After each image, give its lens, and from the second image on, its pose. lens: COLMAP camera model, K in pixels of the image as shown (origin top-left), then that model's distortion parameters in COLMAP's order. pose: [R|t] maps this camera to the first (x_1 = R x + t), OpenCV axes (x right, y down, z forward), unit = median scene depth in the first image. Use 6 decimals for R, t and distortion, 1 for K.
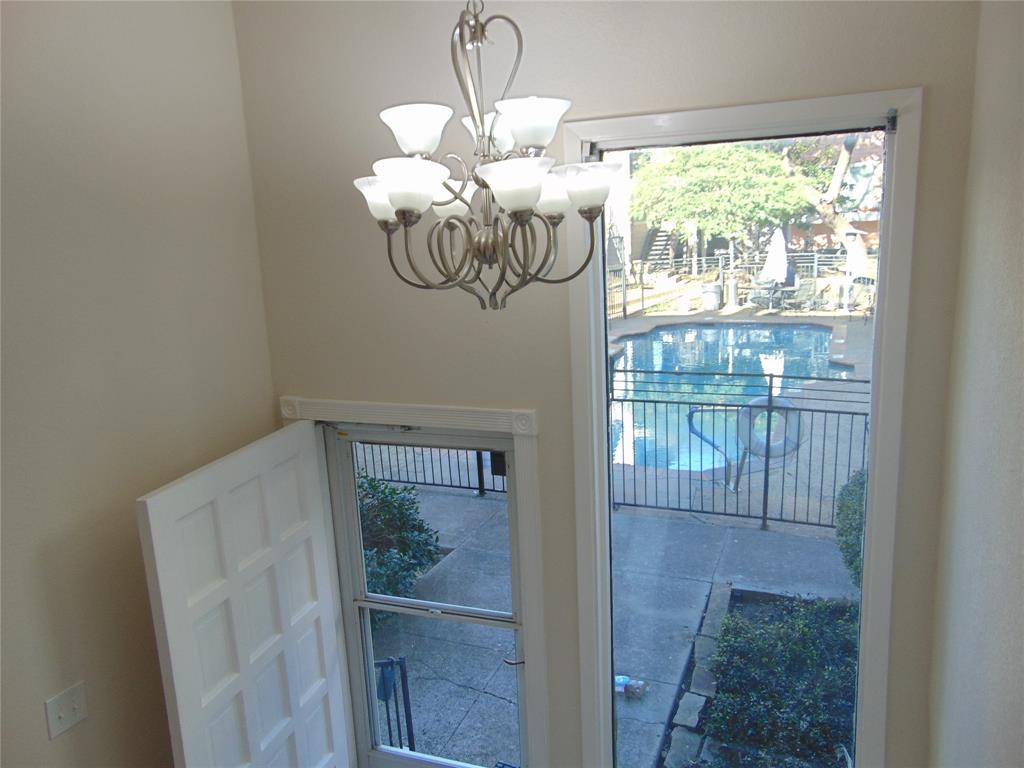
lens RADIAL K [[770.9, 0, 512.0], [0, 770.9, 384.0], [0, 0, 1]] dist [-0.020290, 0.067235]
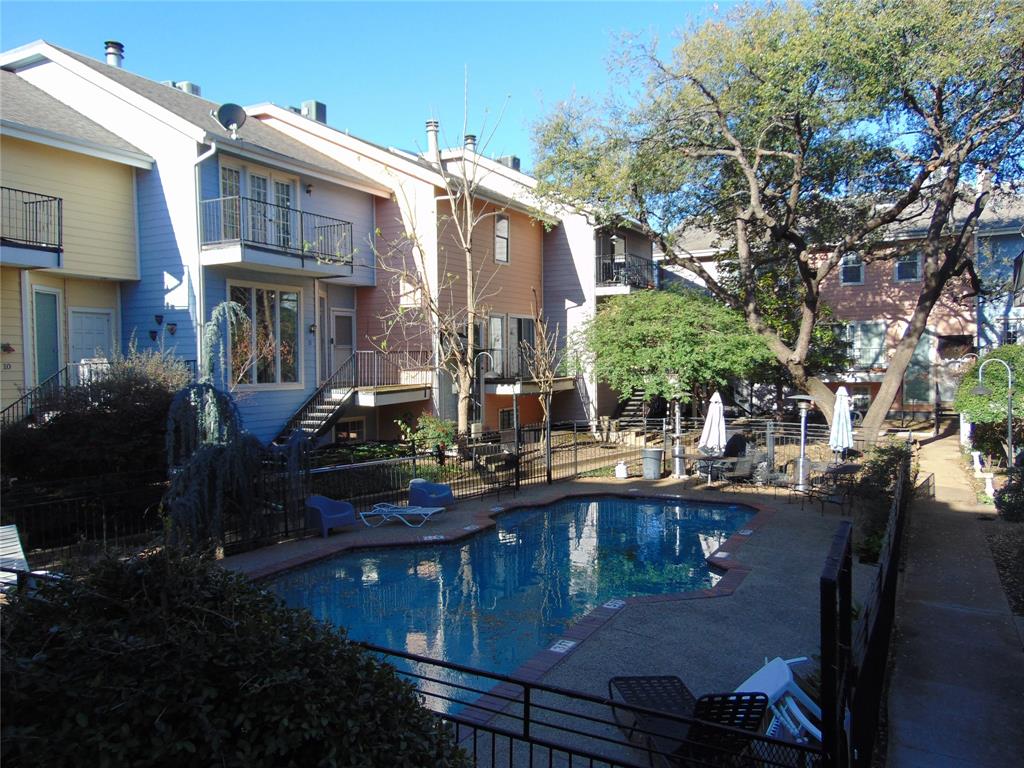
lens RADIAL K [[770.9, 0, 512.0], [0, 770.9, 384.0], [0, 0, 1]] dist [-0.020290, 0.067235]
pose [[0.994585, 0.037987, -0.096733, 0.178055], [-0.054766, 0.982650, -0.177200, -0.037080], [0.088323, 0.181538, 0.979409, 0.103628]]
